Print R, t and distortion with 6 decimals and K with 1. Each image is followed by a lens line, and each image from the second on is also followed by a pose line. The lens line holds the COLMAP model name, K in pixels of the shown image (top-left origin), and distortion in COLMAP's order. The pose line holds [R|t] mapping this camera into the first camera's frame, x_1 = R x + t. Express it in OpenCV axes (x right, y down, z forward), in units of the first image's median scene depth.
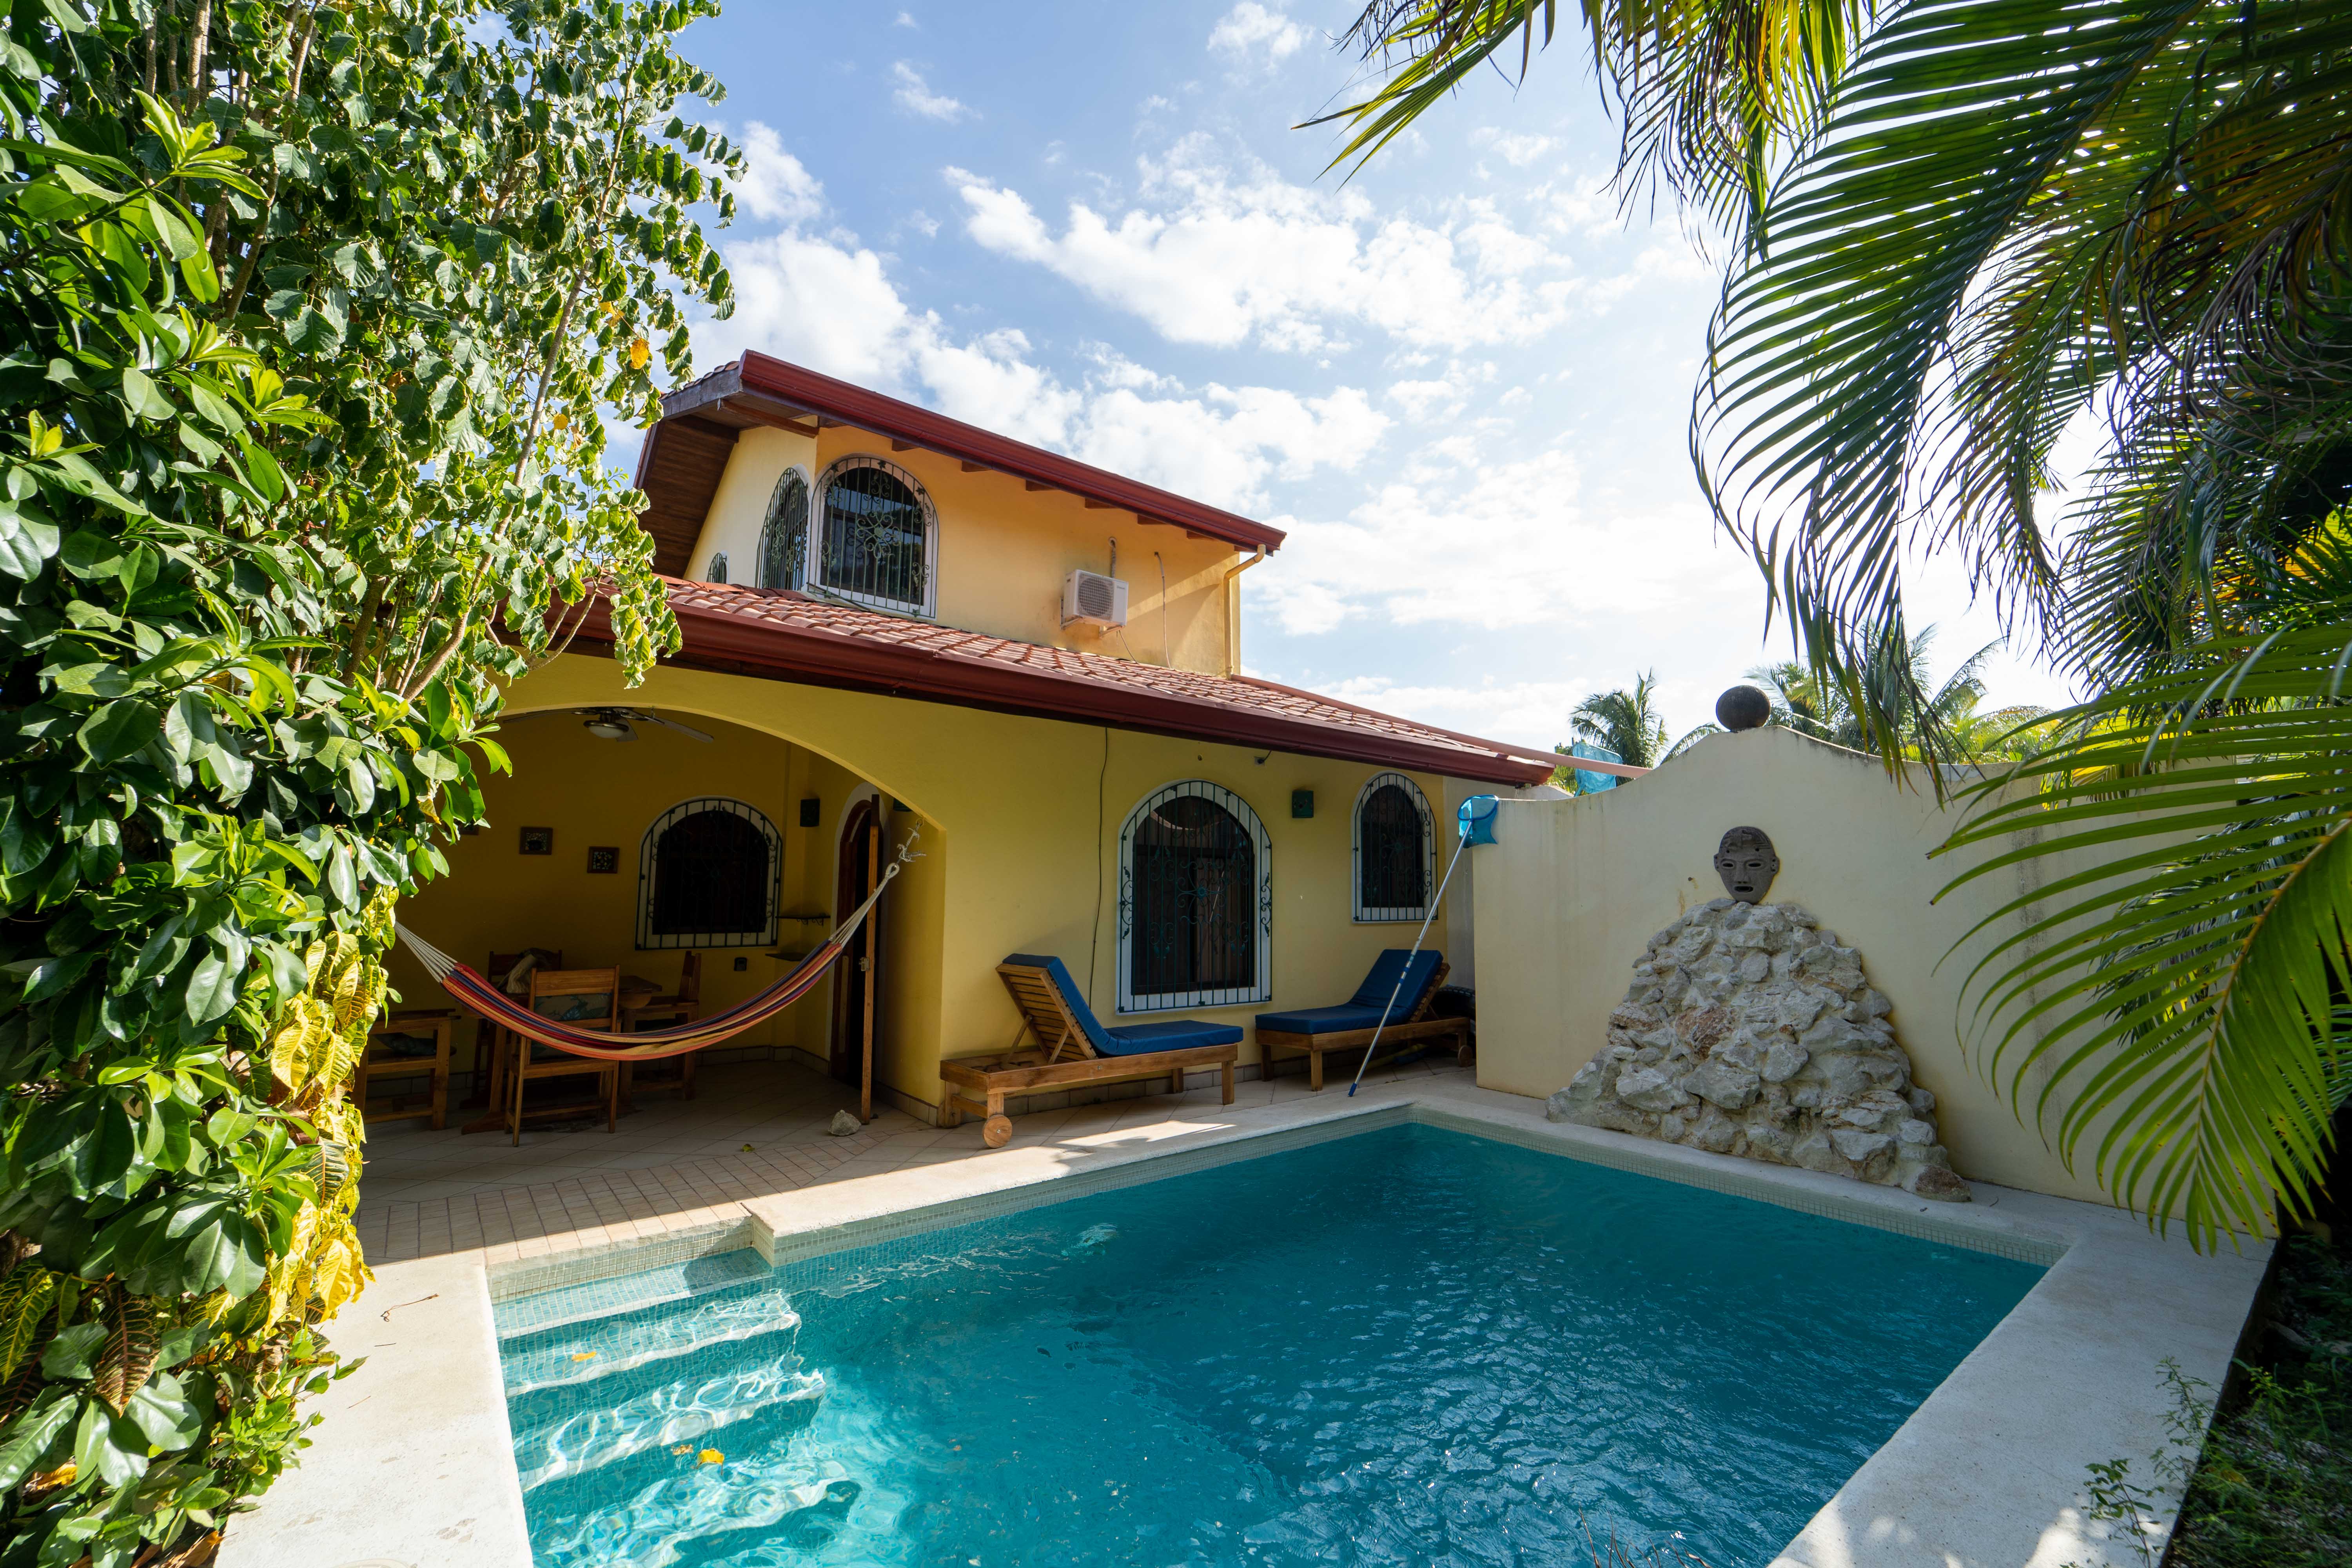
lens RADIAL K [[951.0, 0, 1180.7], [0, 951.0, 778.9], [0, 0, 1]] dist [0.005693, -0.002423]
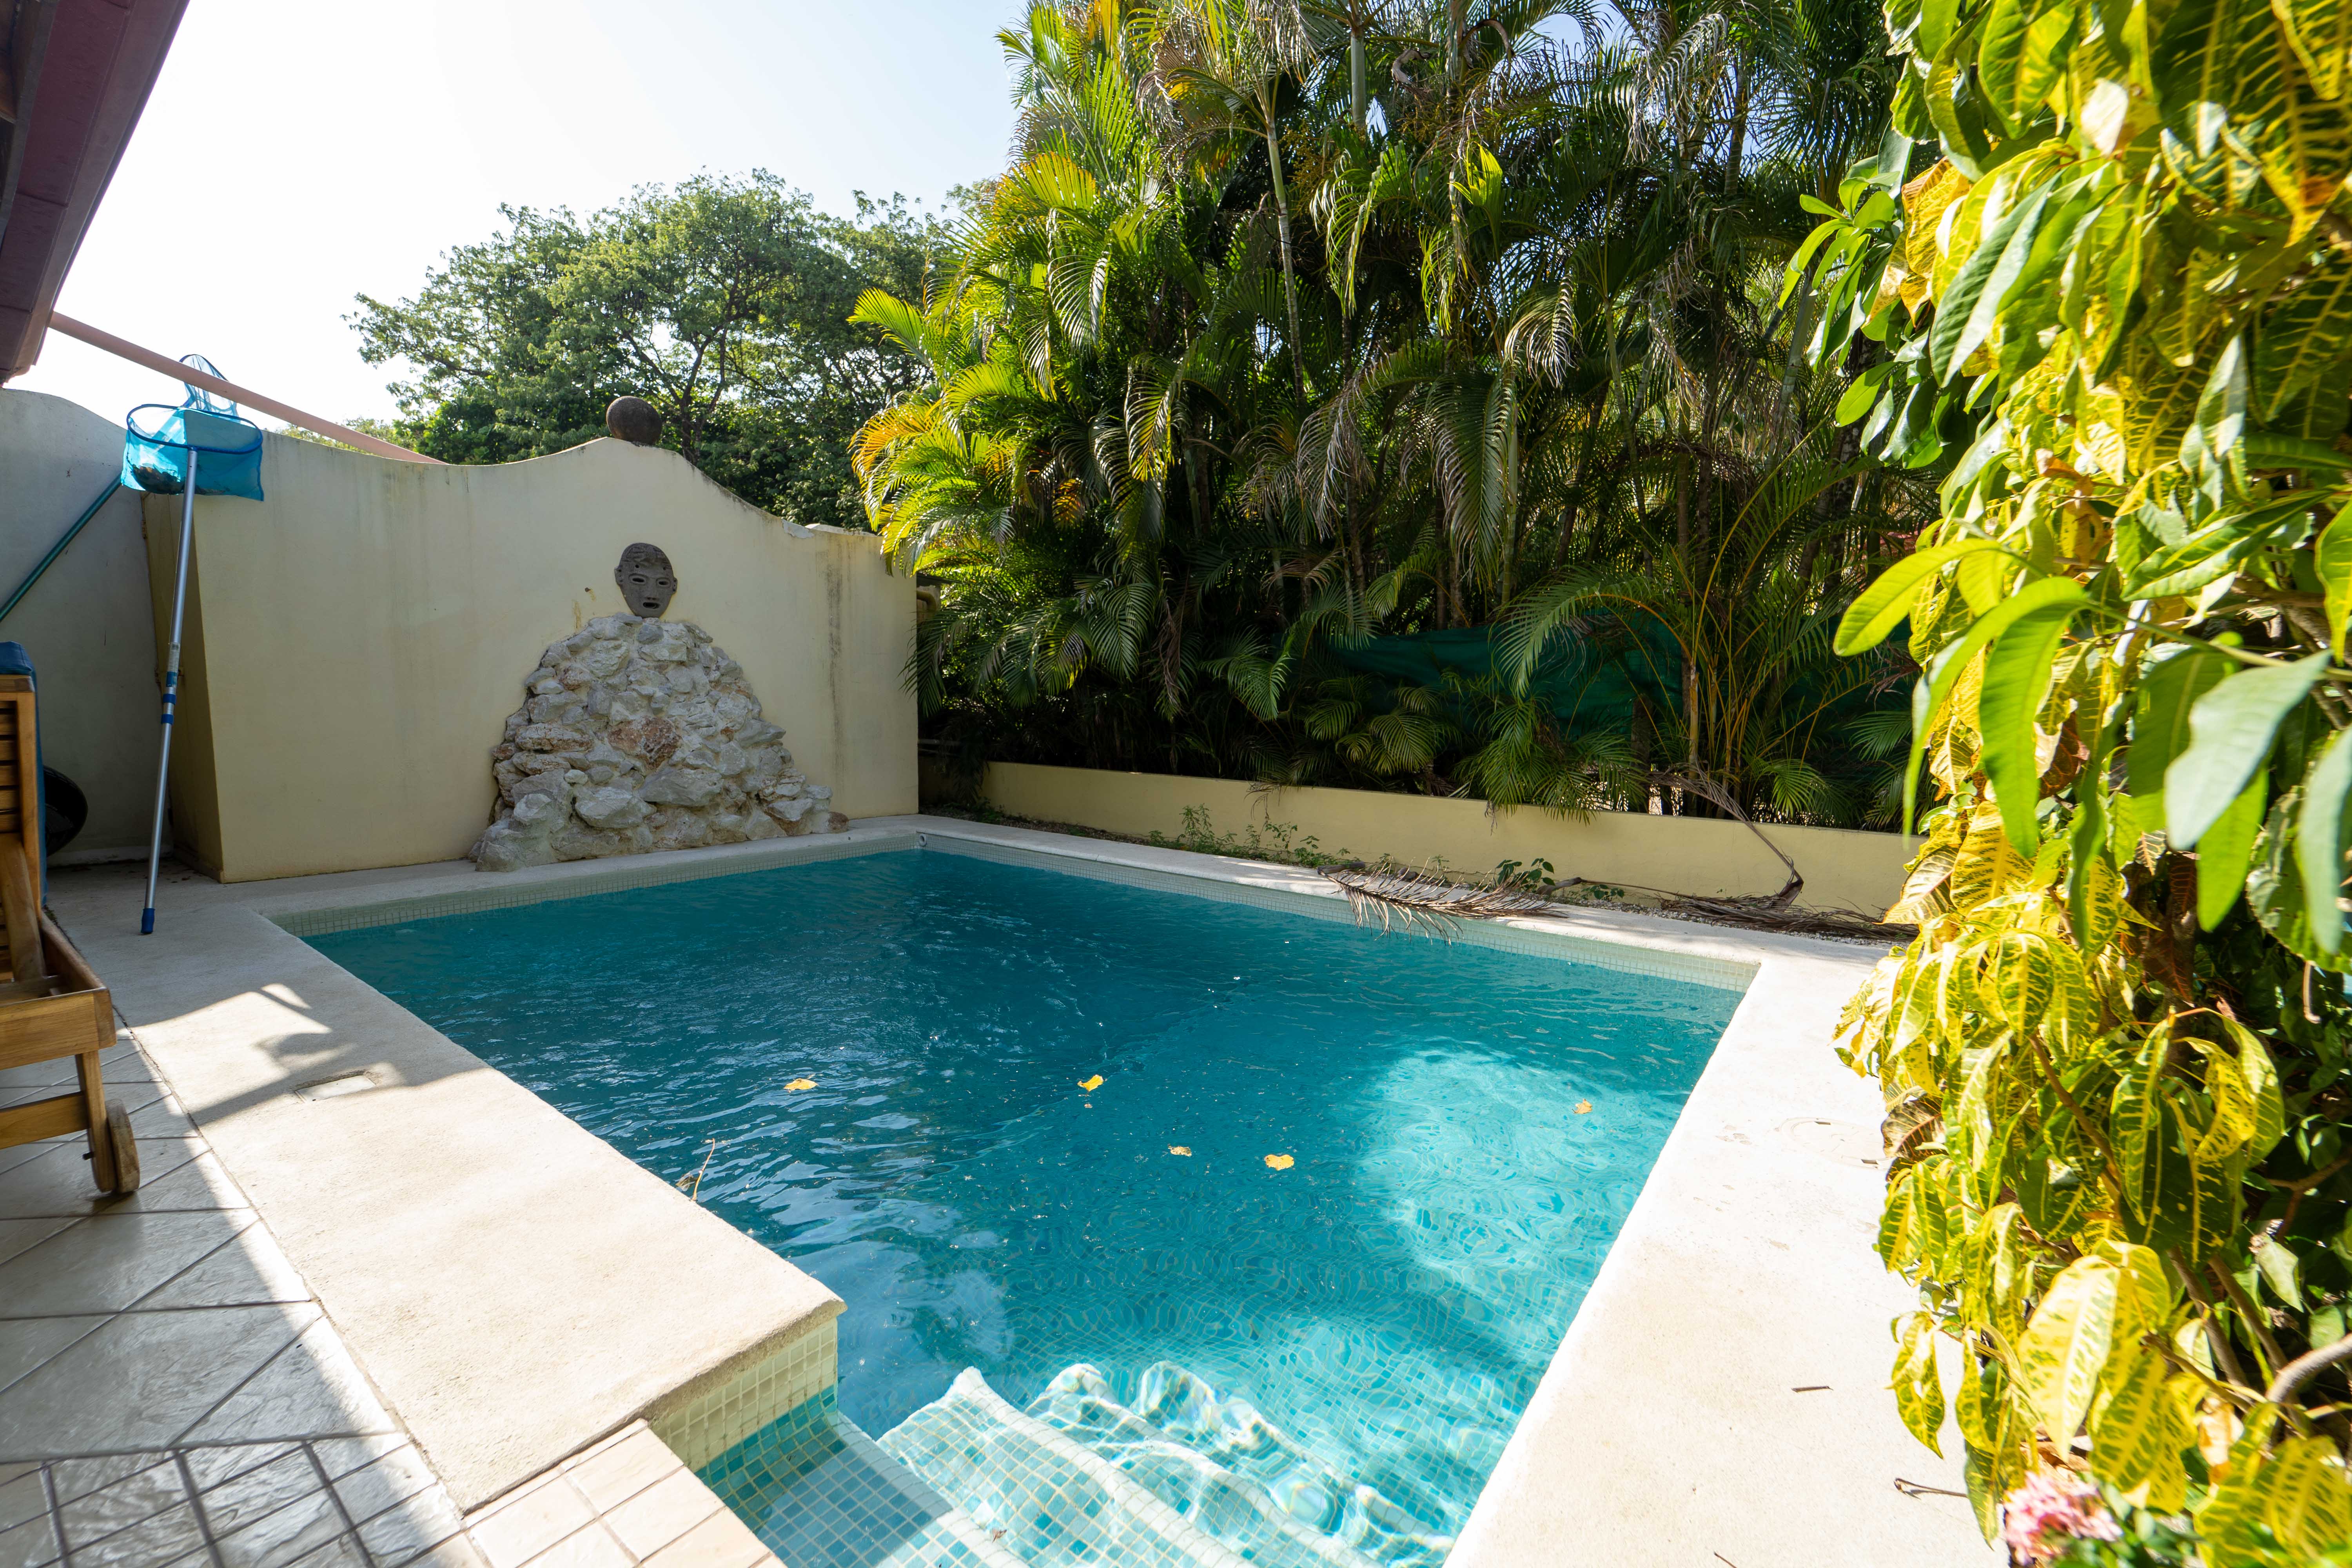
lens RADIAL K [[951.0, 0, 1183.8], [0, 951.0, 806.5], [0, 0, 1]] dist [0.005693, -0.002423]
pose [[-0.254134, -0.122164, 0.959423, -0.567966], [-0.145542, 0.985525, 0.086936, 0.155390], [-0.956156, -0.117543, -0.268236, 0.695093]]
